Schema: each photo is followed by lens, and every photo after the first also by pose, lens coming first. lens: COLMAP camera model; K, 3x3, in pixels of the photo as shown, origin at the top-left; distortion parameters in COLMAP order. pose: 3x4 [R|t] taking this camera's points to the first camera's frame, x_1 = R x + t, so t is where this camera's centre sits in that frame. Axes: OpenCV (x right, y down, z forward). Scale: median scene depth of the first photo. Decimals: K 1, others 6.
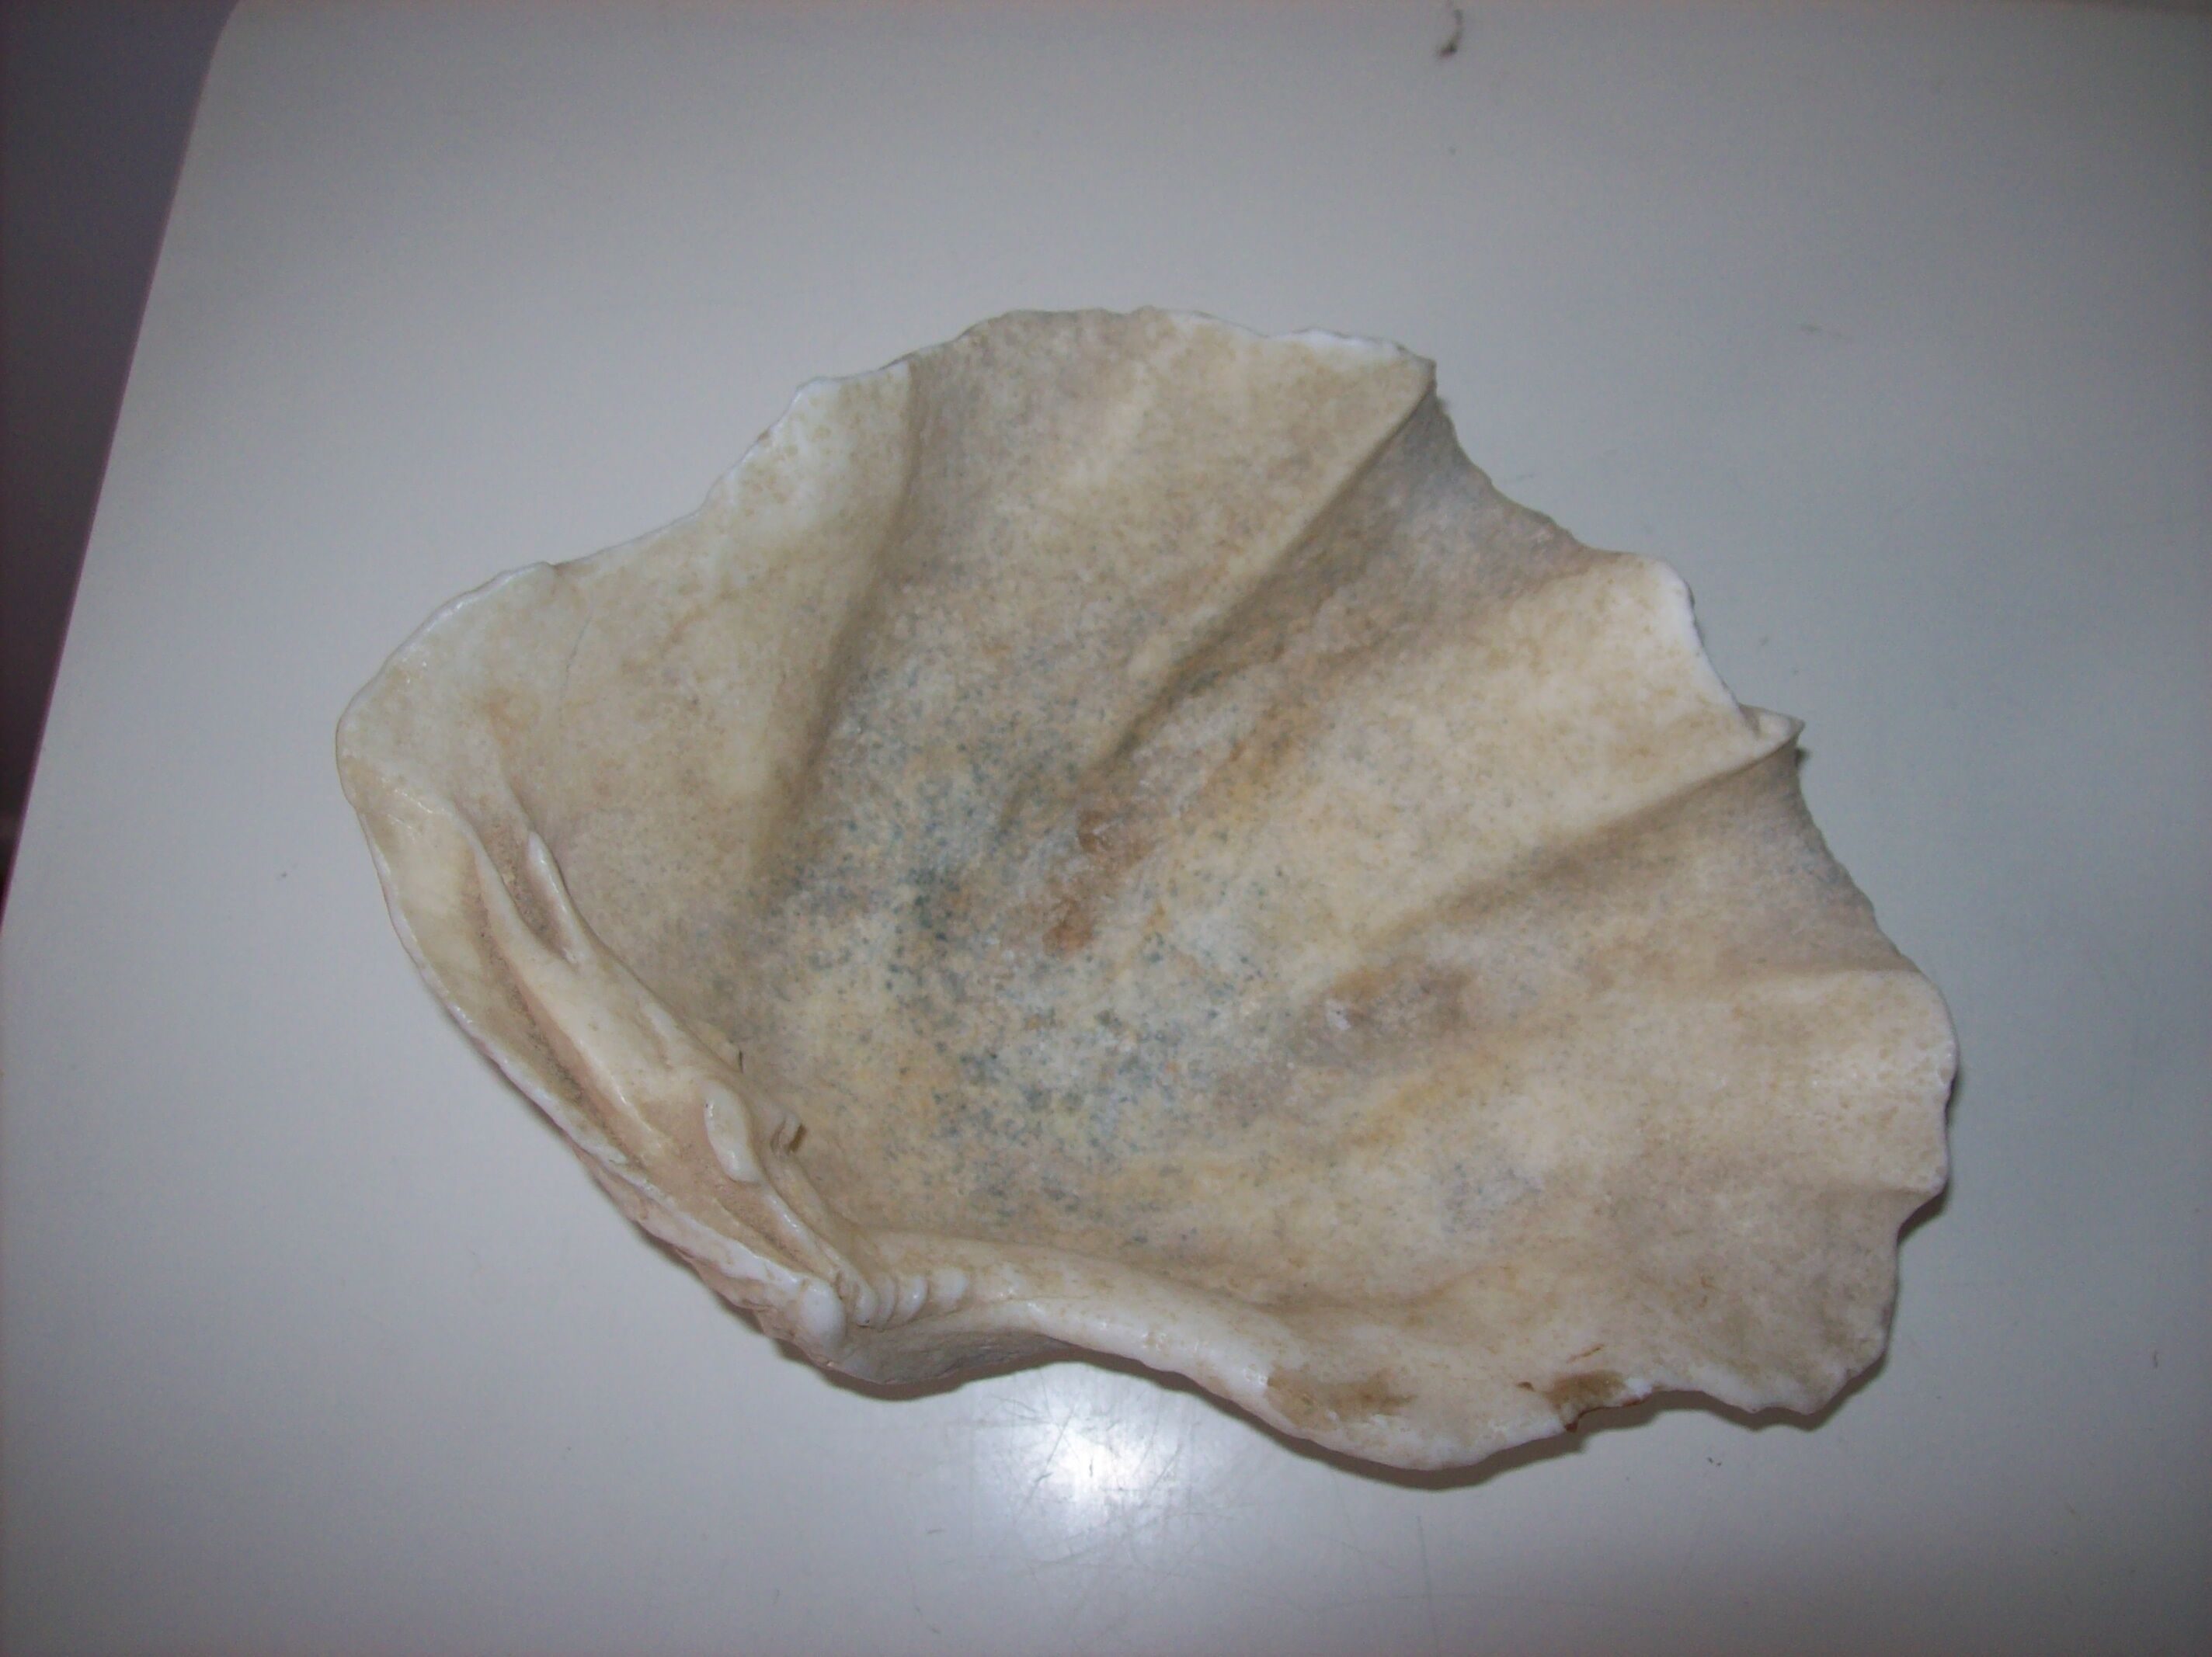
lens RADIAL K [[2302.9, 0, 1106.0], [0, 2302.9, 828.5], [0, 0, 1]] dist [-0.194010, -0.000742]
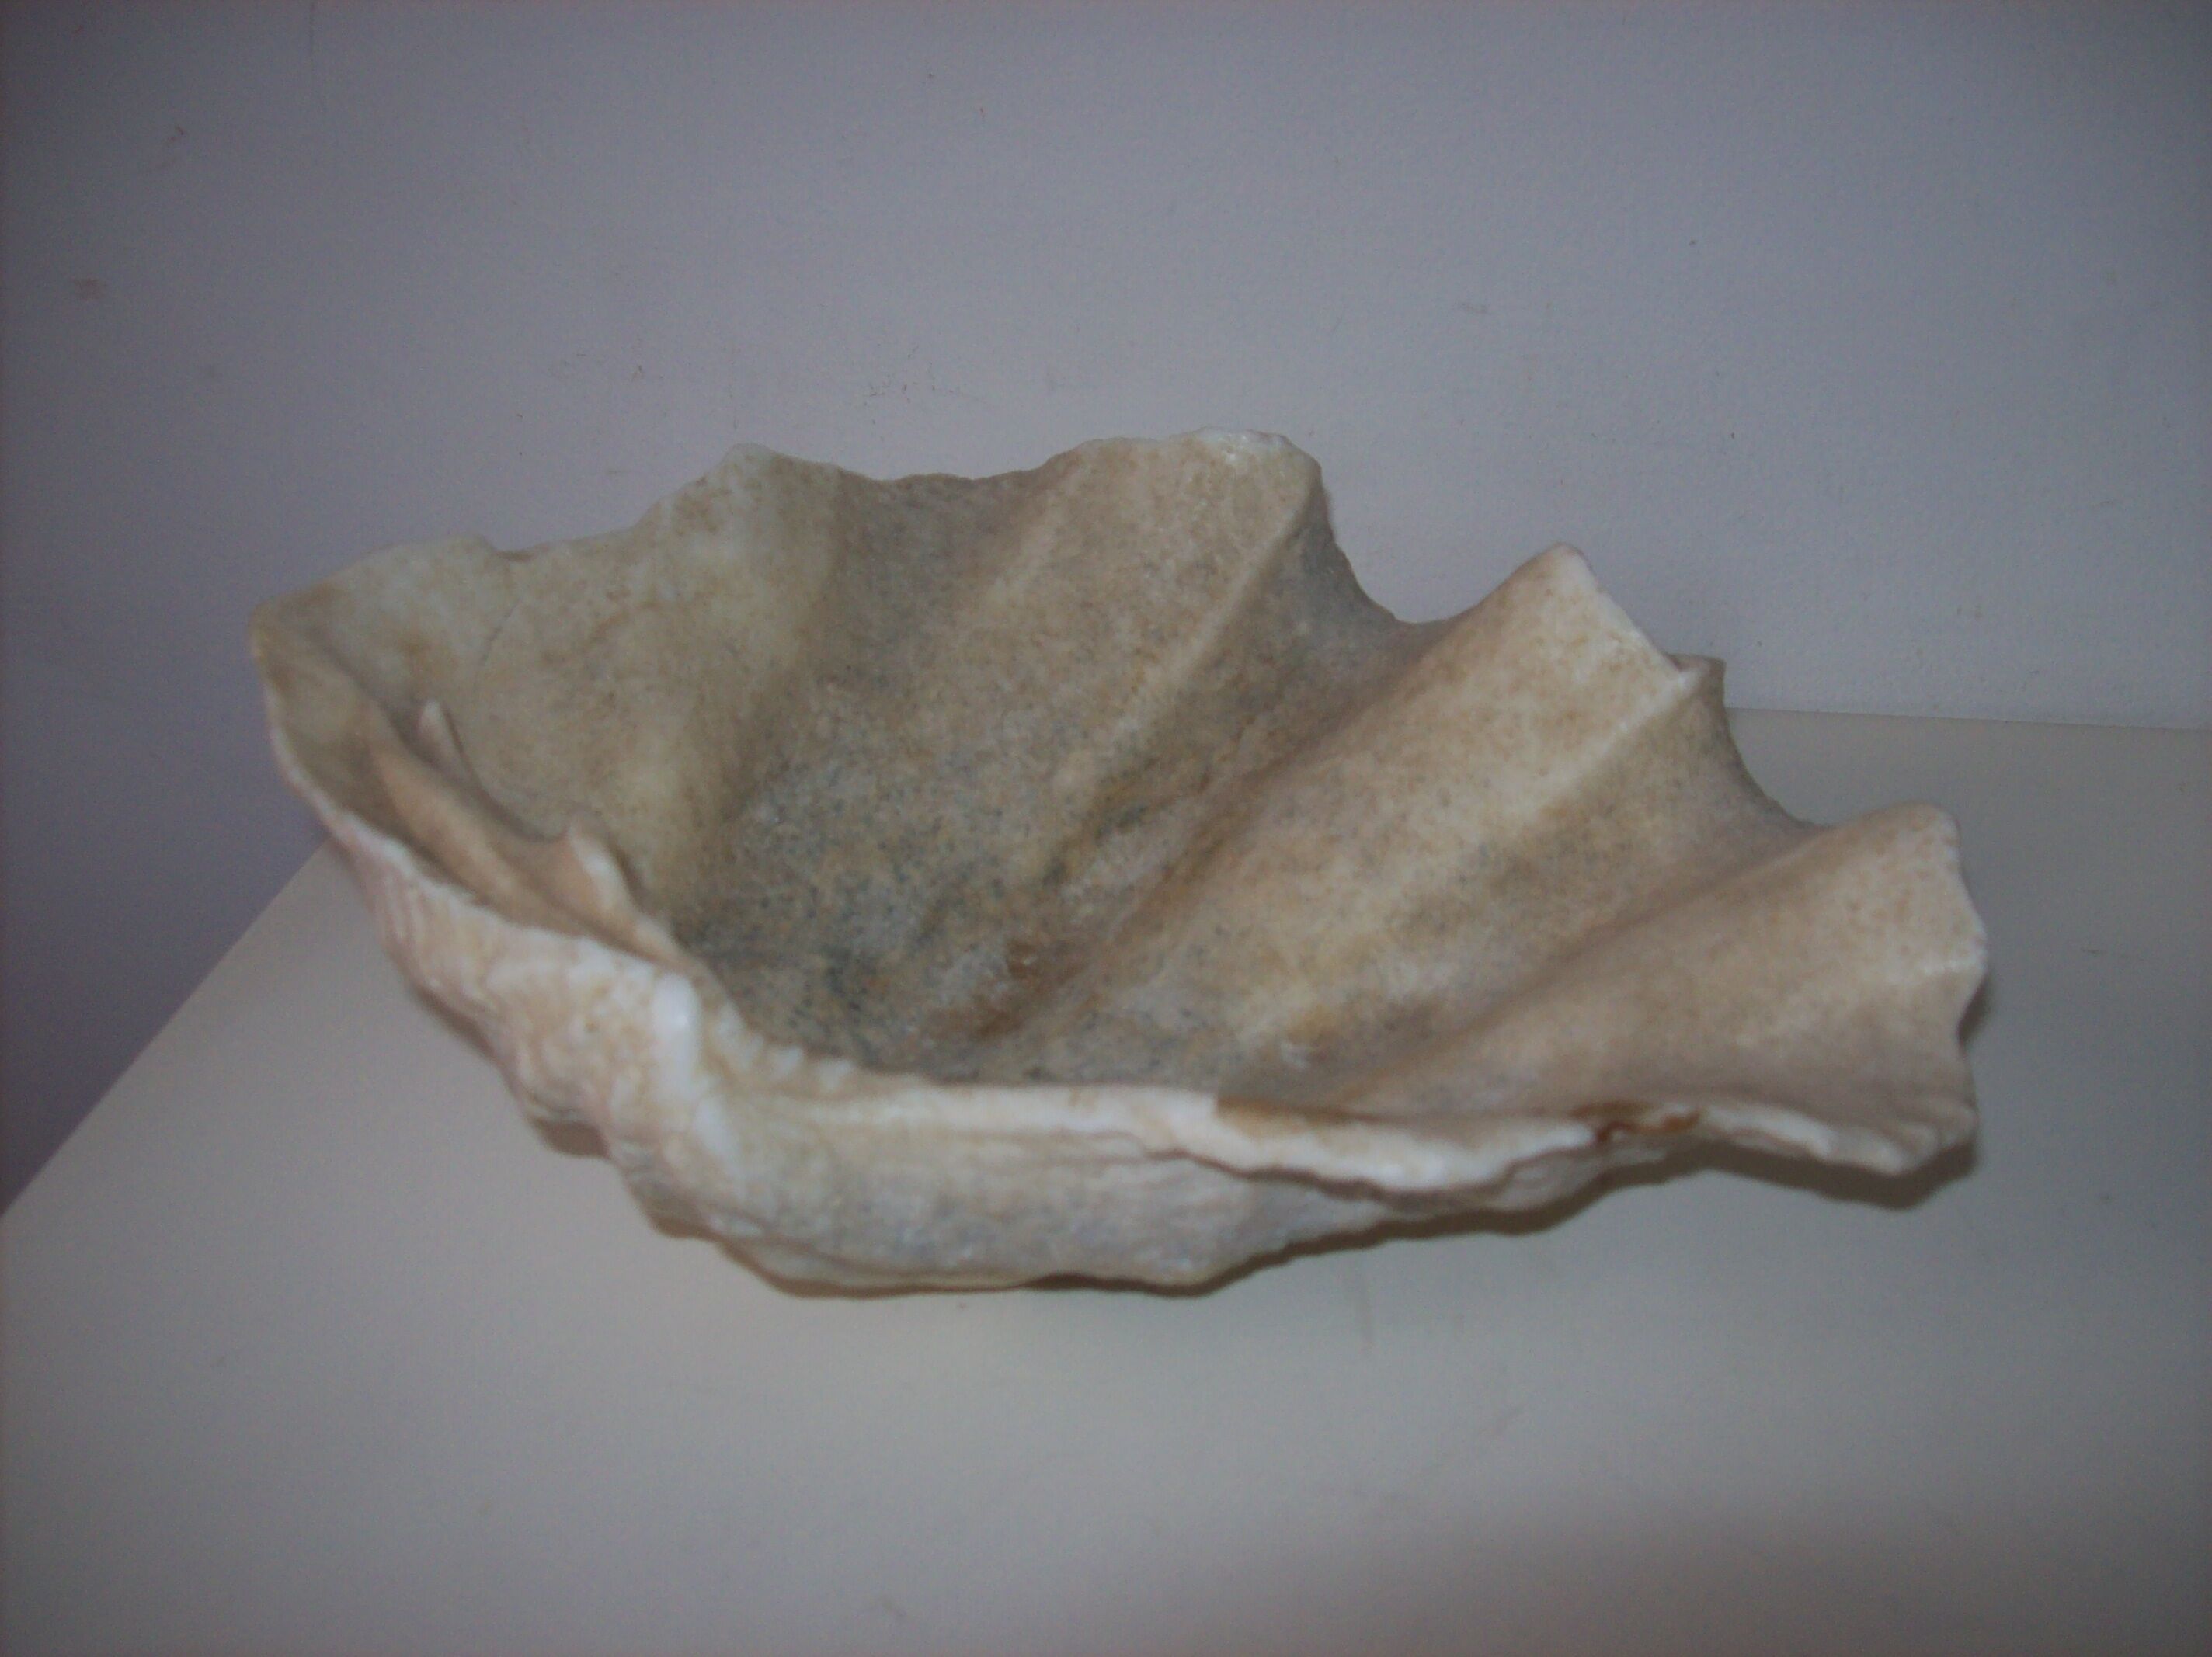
lens RADIAL K [[2302.9, 0, 1106.0], [0, 2302.9, 828.5], [0, 0, 1]] dist [-0.194010, -0.000742]
pose [[0.999013, -0.044278, 0.003600, 0.028597], [0.035220, 0.740026, -0.671655, 0.619050], [0.027075, 0.671119, 0.740855, 0.282061]]
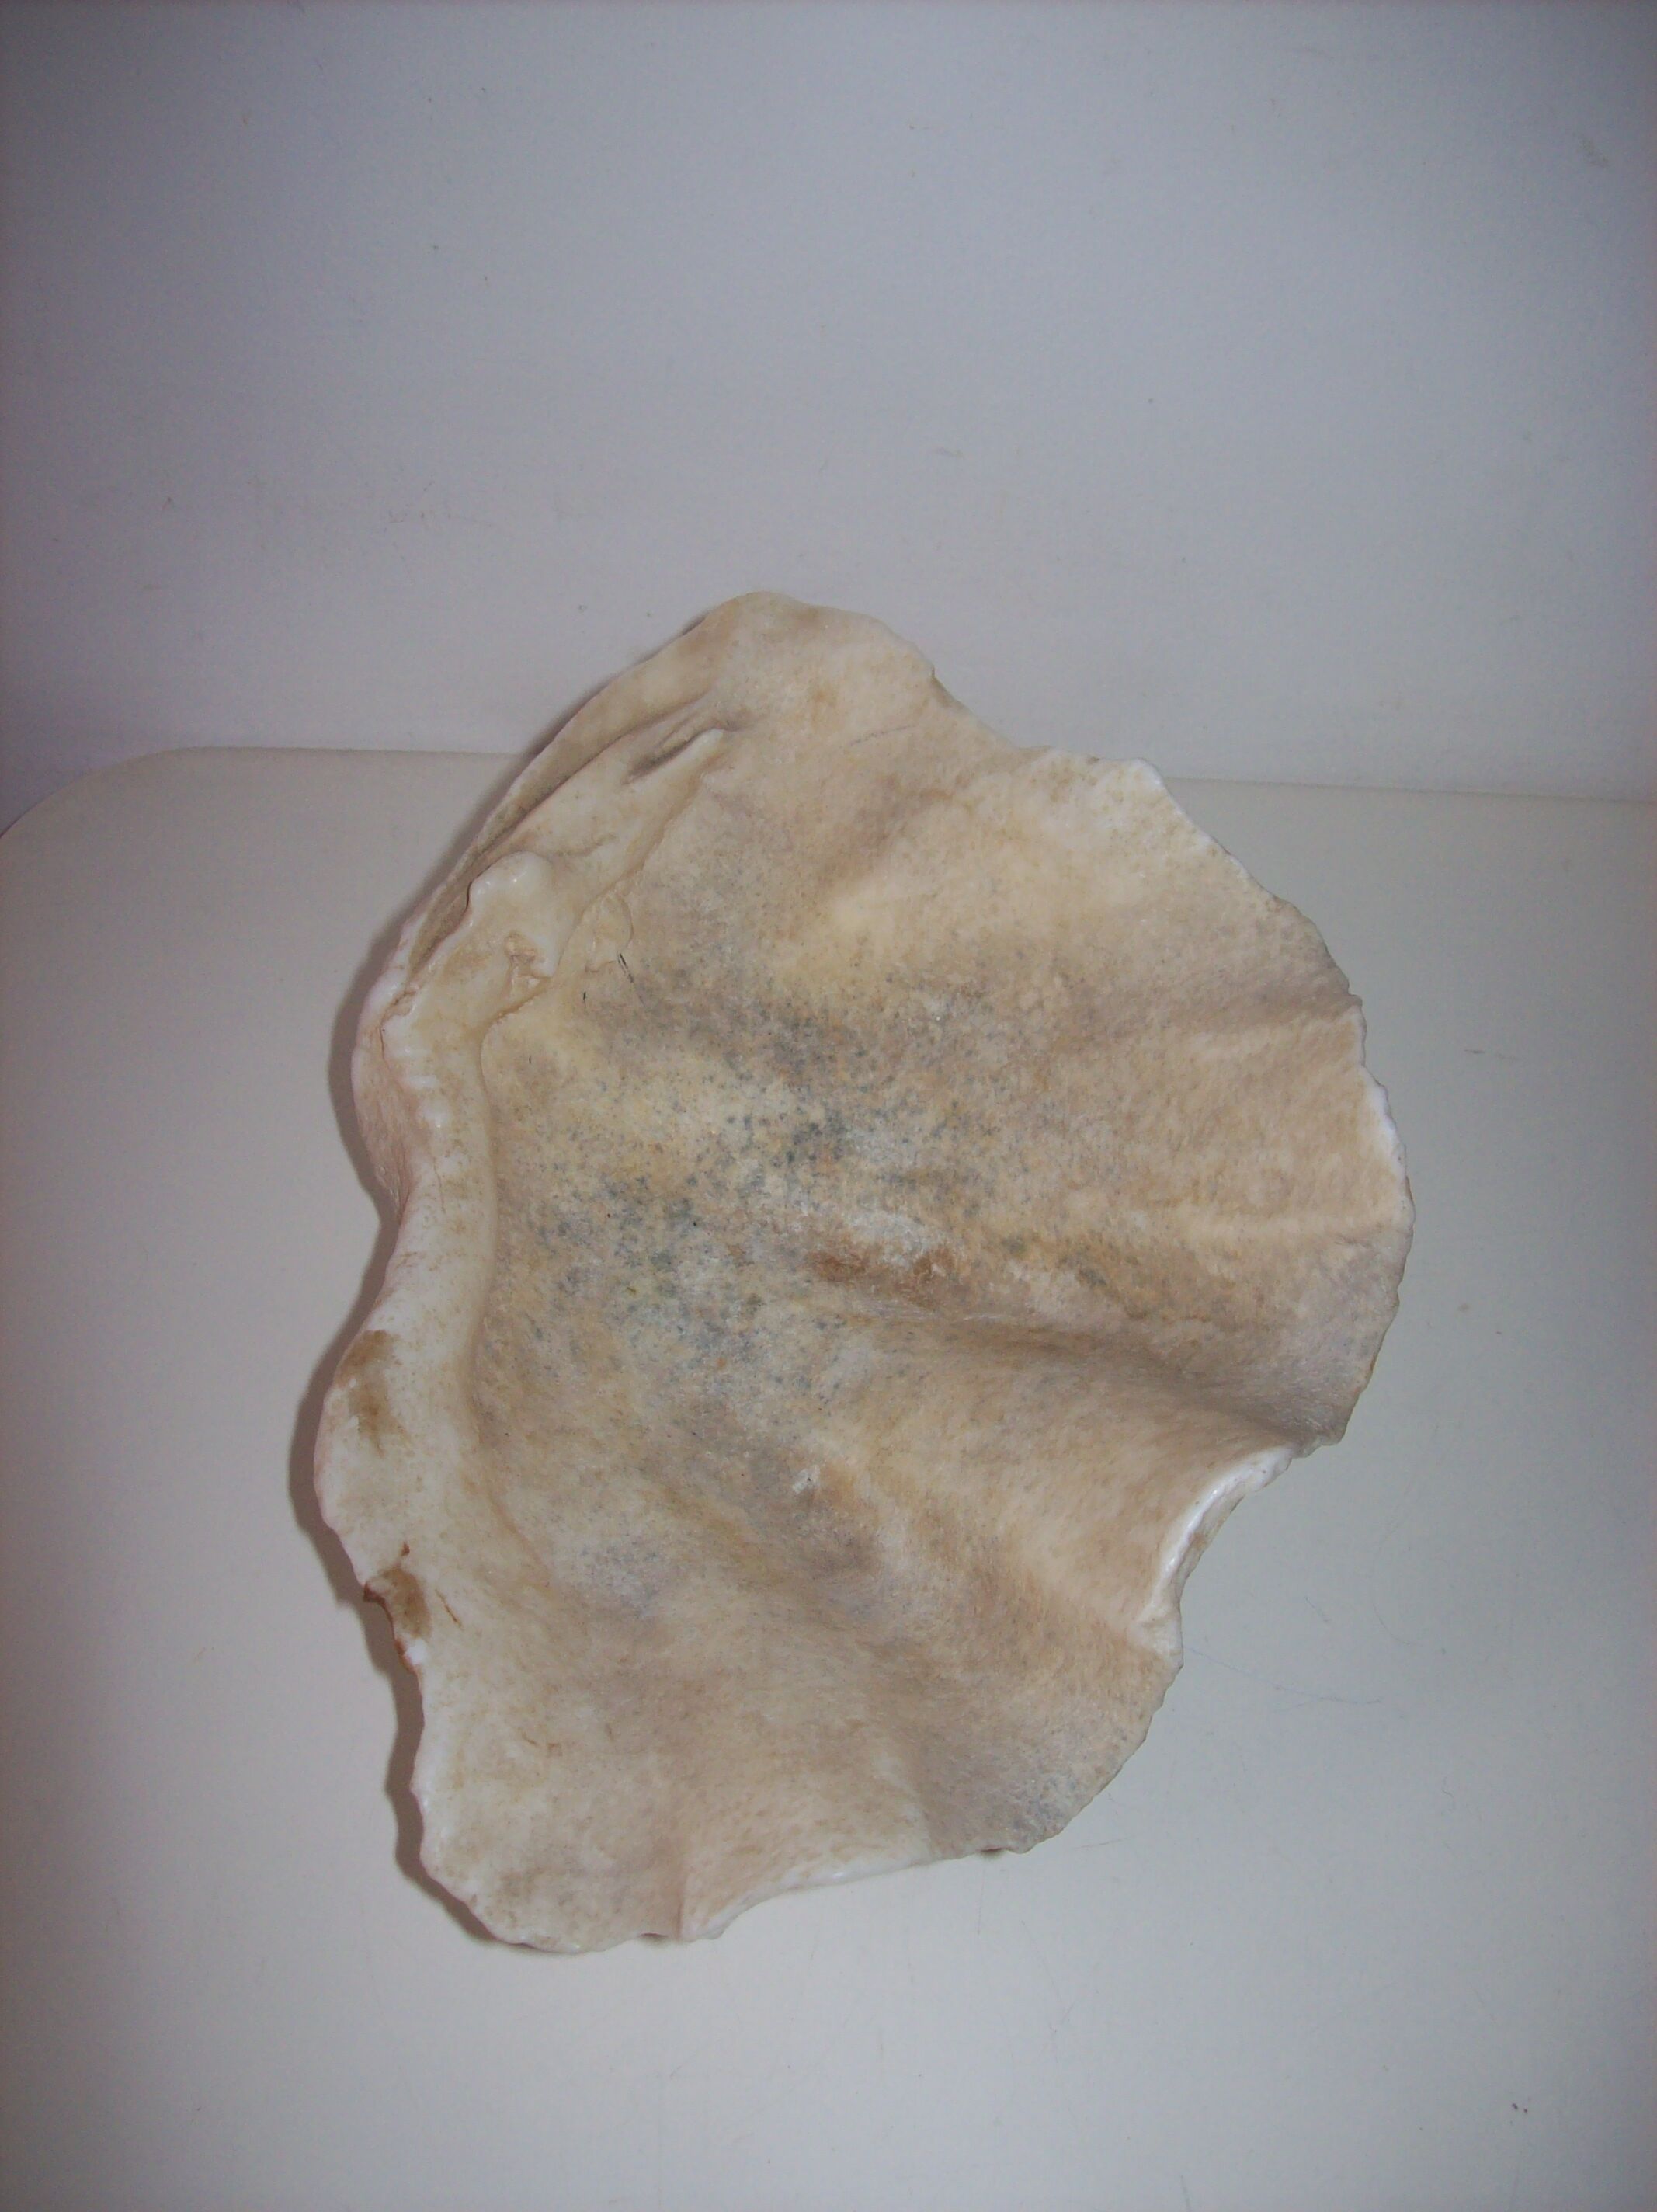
lens RADIAL K [[2302.9, 0, 828.5], [0, 2302.9, 1106.0], [0, 0, 1]] dist [-0.194010, -0.000742]
pose [[0.232658, 0.716585, -0.657553, 0.643653], [-0.927225, 0.367447, 0.072360, -0.058701], [0.293468, 0.592865, 0.749925, 0.170485]]
